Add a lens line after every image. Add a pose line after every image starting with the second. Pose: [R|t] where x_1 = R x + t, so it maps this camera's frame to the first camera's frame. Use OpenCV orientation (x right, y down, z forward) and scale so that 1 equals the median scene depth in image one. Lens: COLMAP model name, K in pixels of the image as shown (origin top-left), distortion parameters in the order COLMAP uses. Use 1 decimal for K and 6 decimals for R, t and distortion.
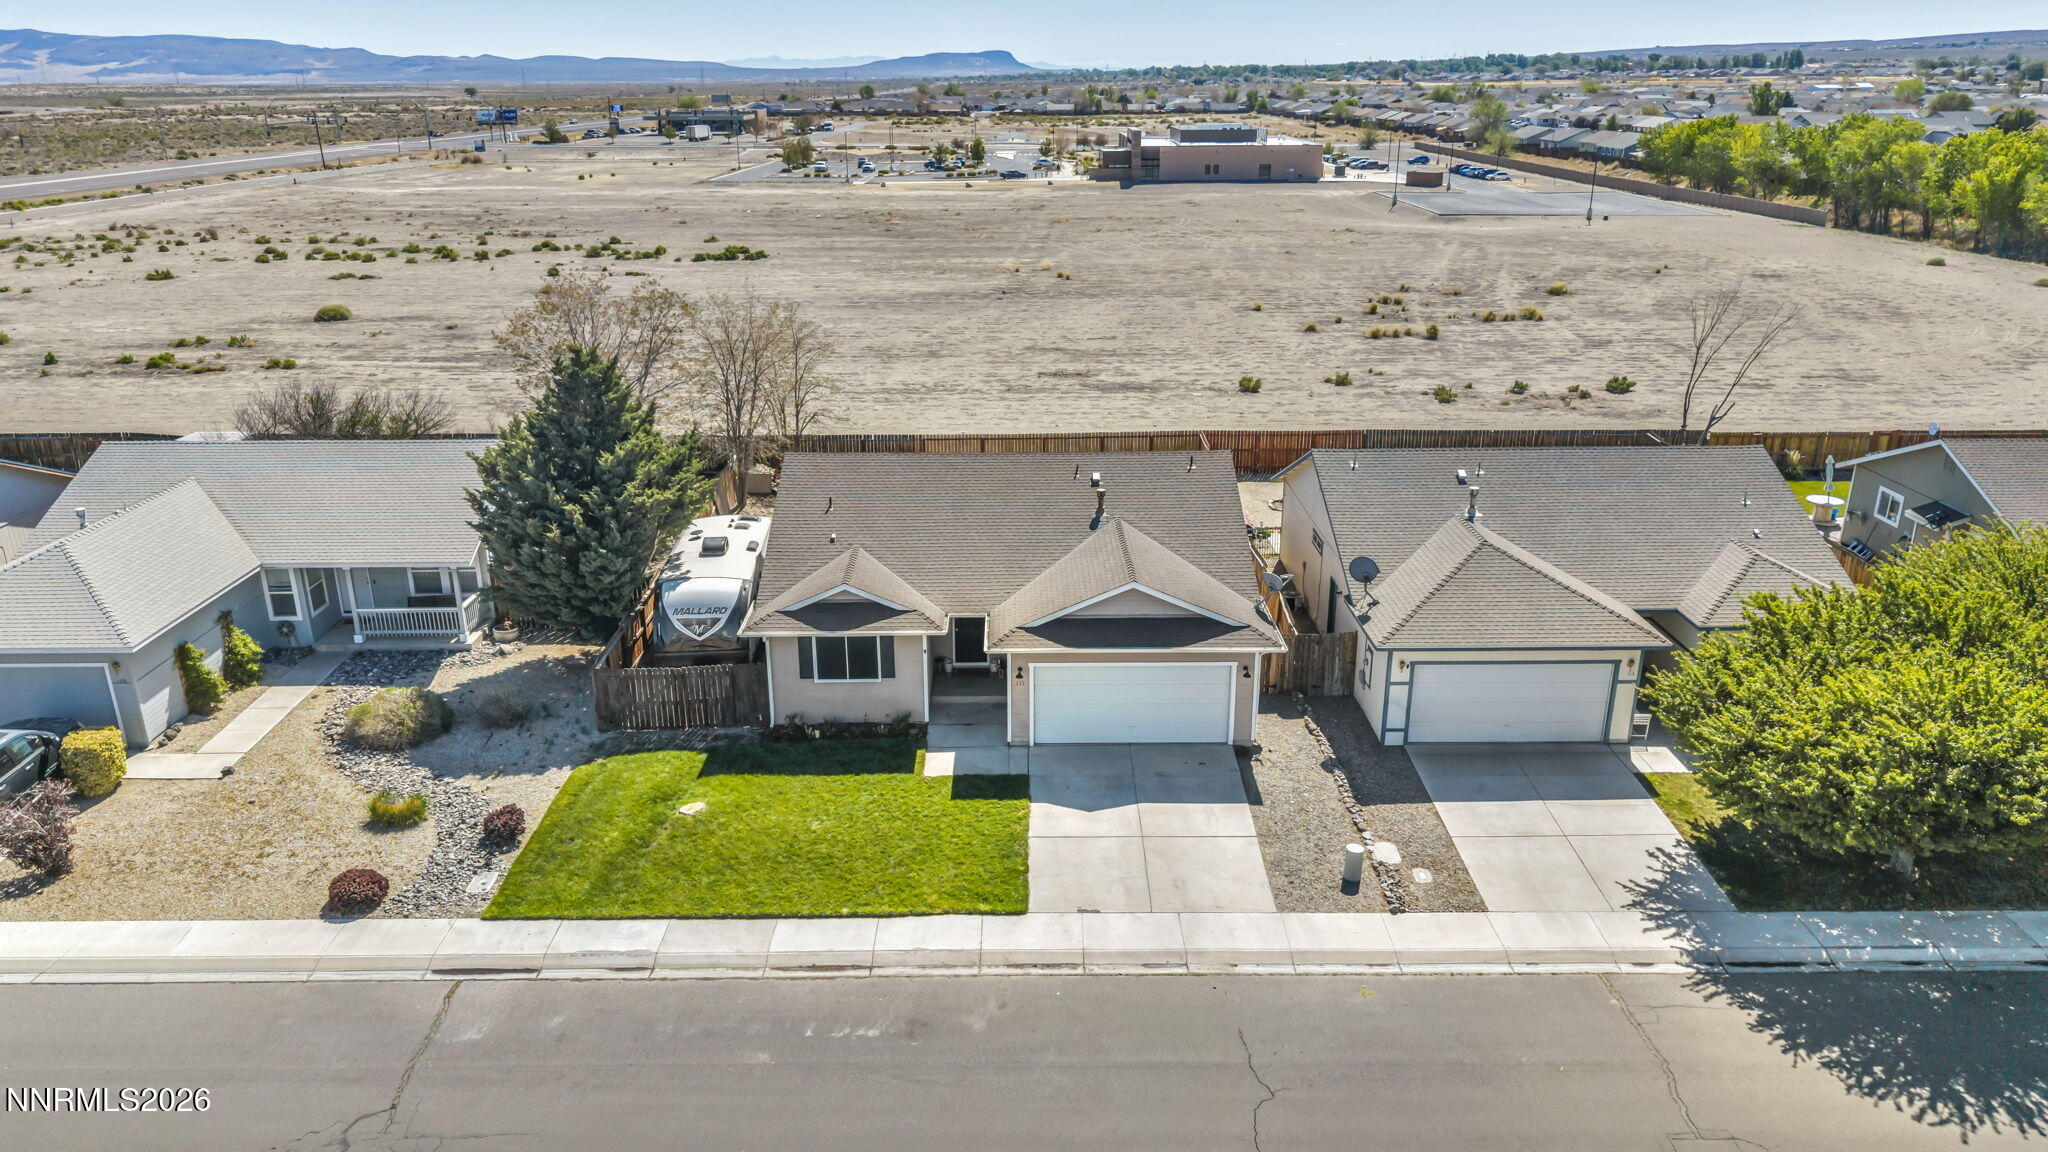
lens RADIAL K [[1390.9, 0, 1024.0], [0, 1390.9, 576.0], [0, 0, 1]] dist [0.010414, -0.004469]
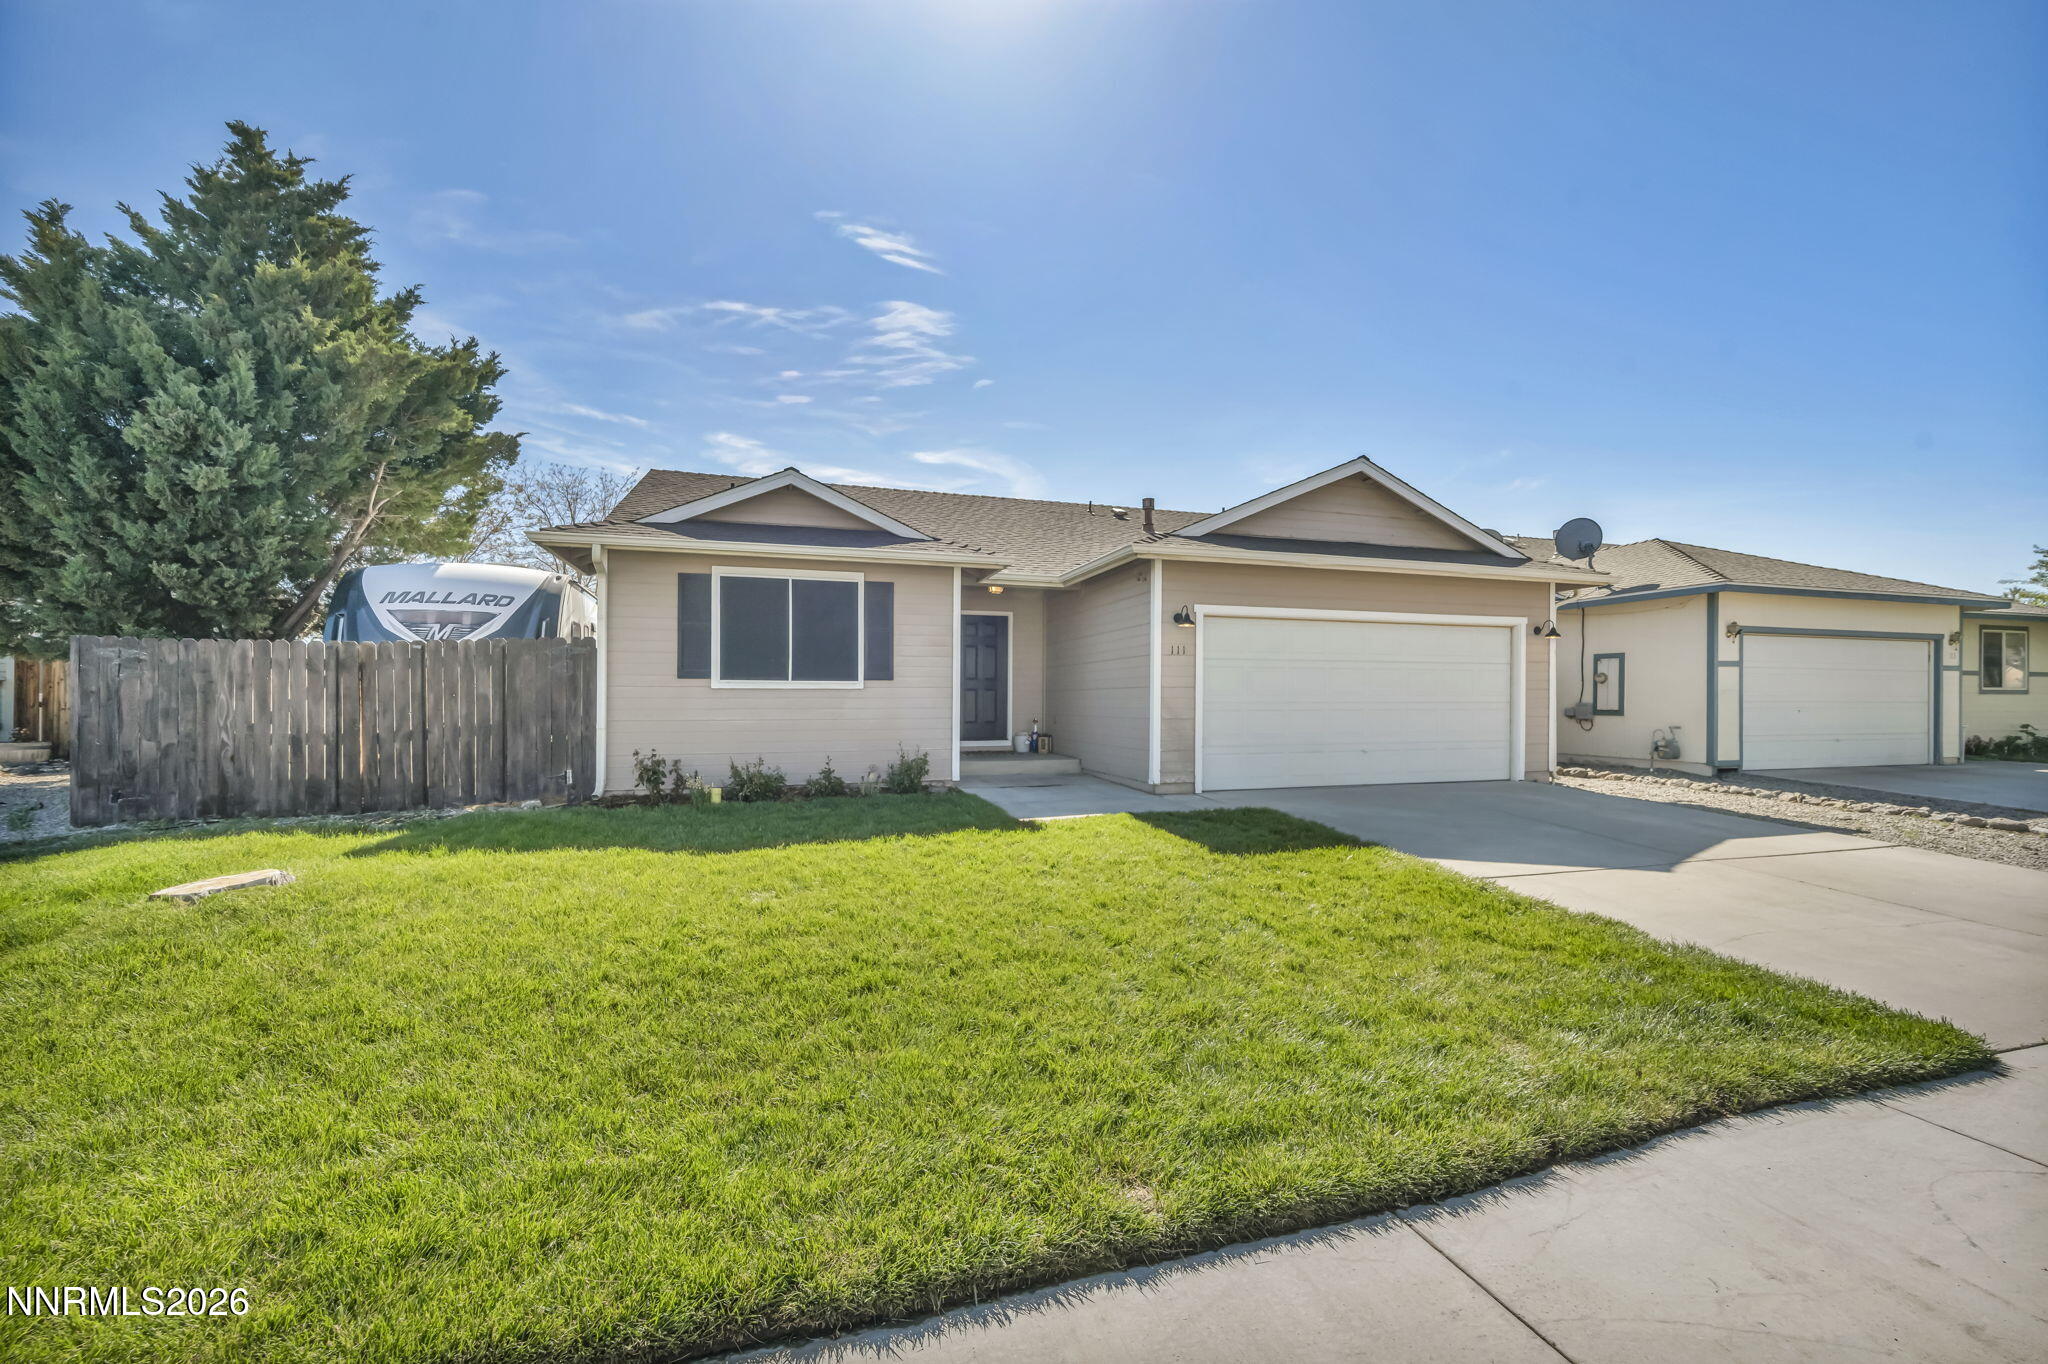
lens RADIAL K [[820.4, 0, 1024.9], [0, 820.4, 695.4], [0, 0, 1]] dist [-0.002742, -0.000214]
pose [[0.957926, 0.006174, 0.286950, -0.130062], [0.096182, 0.935057, -0.341200, 0.178916], [-0.270421, 0.354444, 0.895121, 0.740832]]
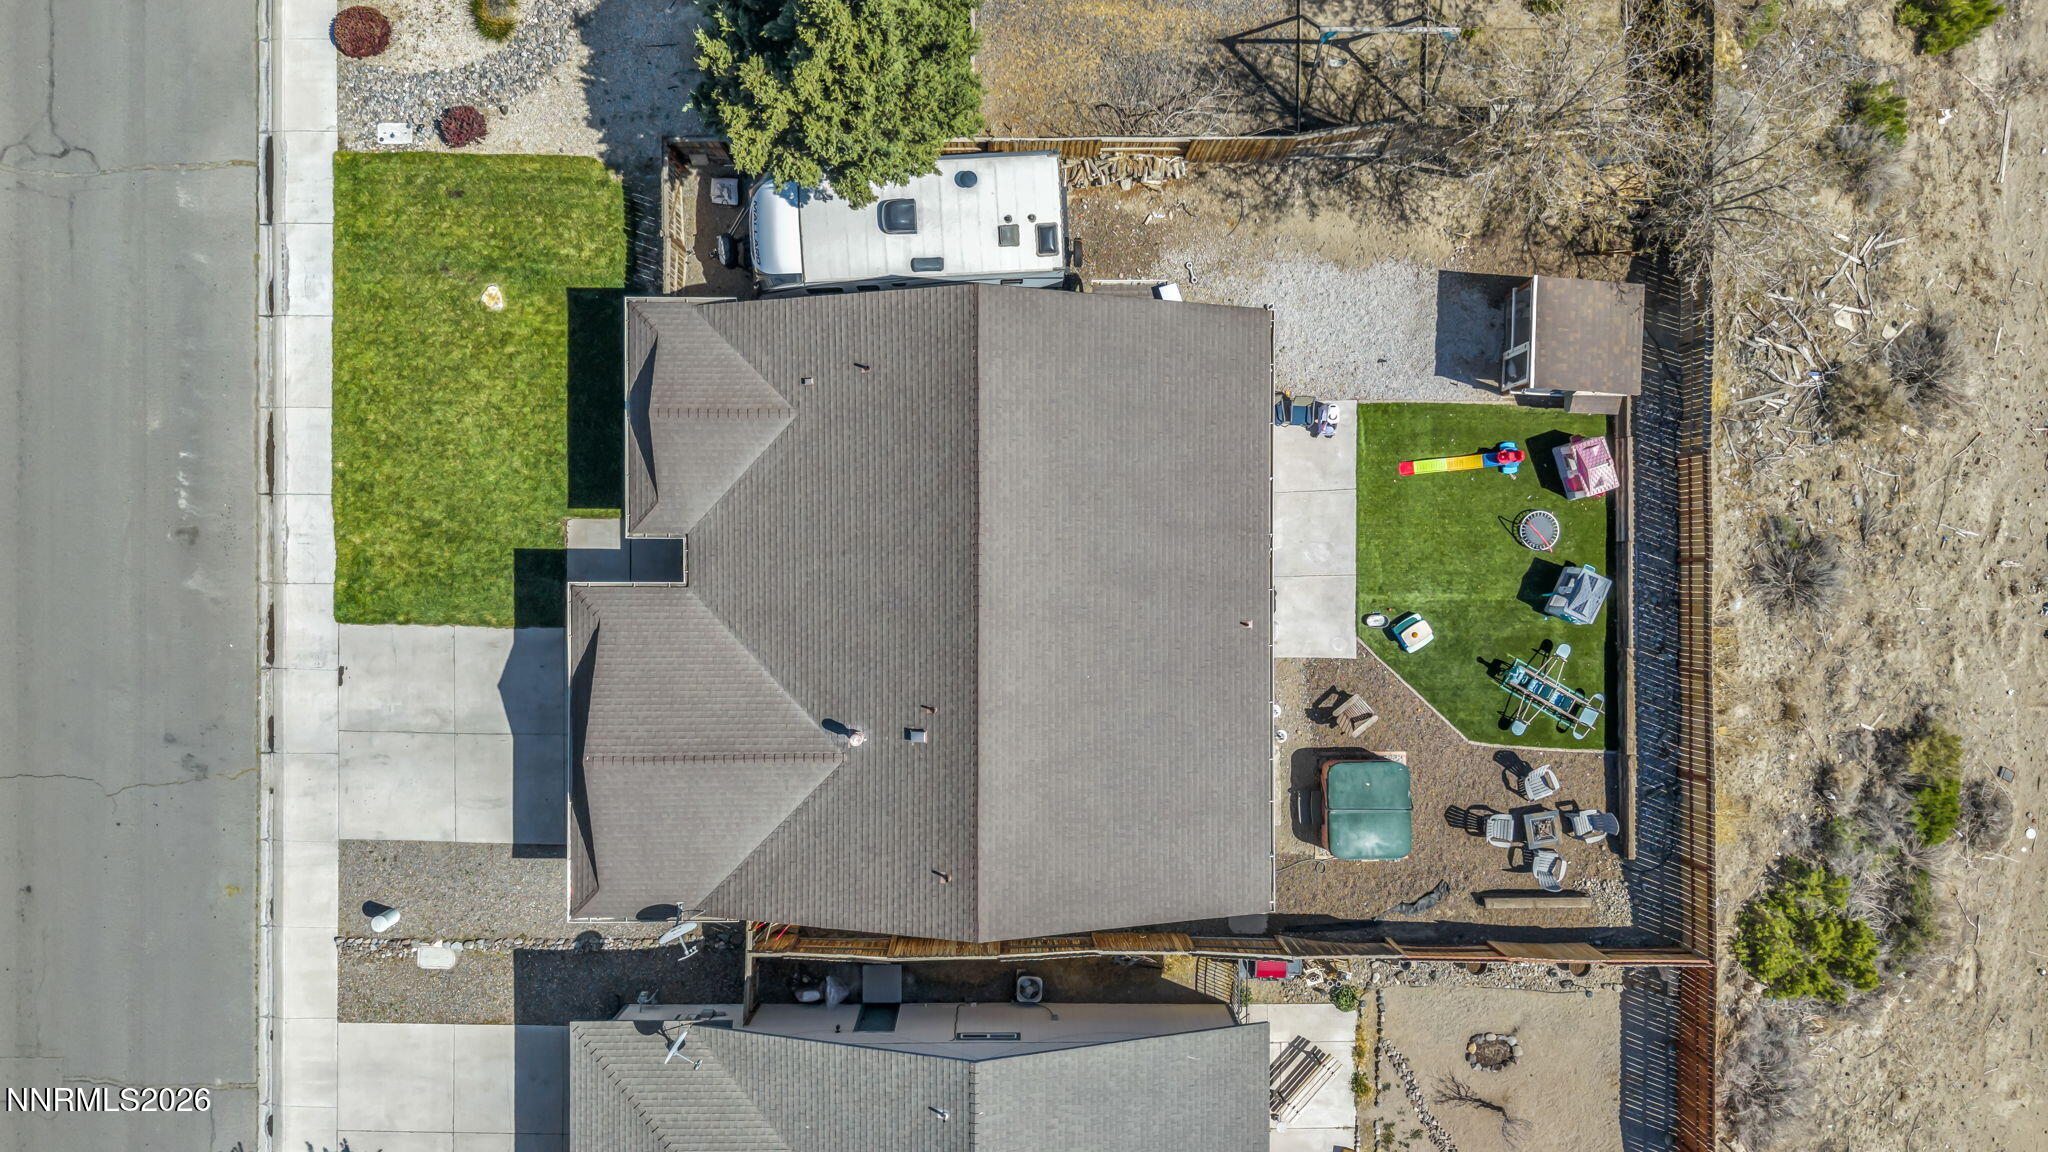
lens RADIAL K [[1390.9, 0, 1024.0], [0, 1390.9, 576.0], [0, 0, 1]] dist [0.010414, -0.004469]
pose [[-0.010670, 0.999943, 0.000627, -0.034324], [-0.356734, -0.004392, 0.934196, -0.833444], [0.934145, 0.009744, 0.356760, 0.894815]]
